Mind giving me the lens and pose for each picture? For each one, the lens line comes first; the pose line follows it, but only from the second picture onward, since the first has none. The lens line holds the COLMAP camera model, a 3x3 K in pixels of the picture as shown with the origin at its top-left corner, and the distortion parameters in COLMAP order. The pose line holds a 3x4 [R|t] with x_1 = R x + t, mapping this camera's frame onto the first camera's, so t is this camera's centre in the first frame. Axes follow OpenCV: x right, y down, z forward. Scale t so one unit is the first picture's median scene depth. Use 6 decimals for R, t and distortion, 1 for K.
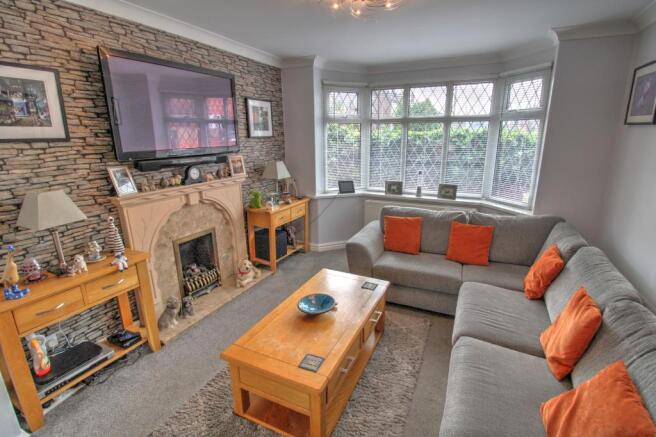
lens RADIAL K [[307.0, 0, 332.4], [0, 307.0, 215.4], [0, 0, 1]] dist [-0.010062, -0.008610]
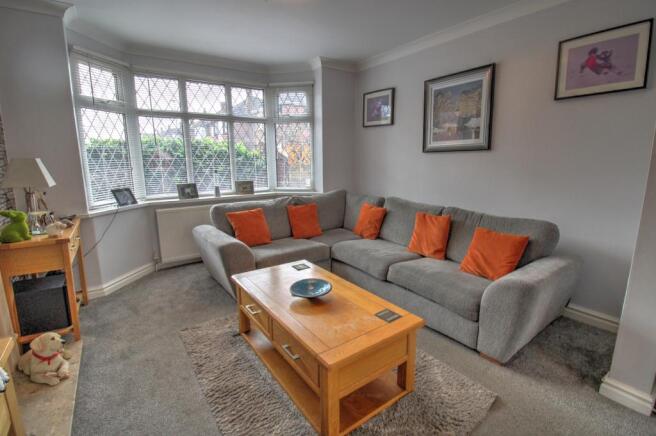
lens RADIAL K [[307.0, 0, 332.0], [0, 307.0, 221.0], [0, 0, 1]] dist [-0.010062, -0.008610]
pose [[0.481246, -0.169910, 0.859961, -0.405957], [0.220859, 0.972888, 0.068626, 0.026275], [-0.848306, 0.156905, 0.505725, 0.245240]]
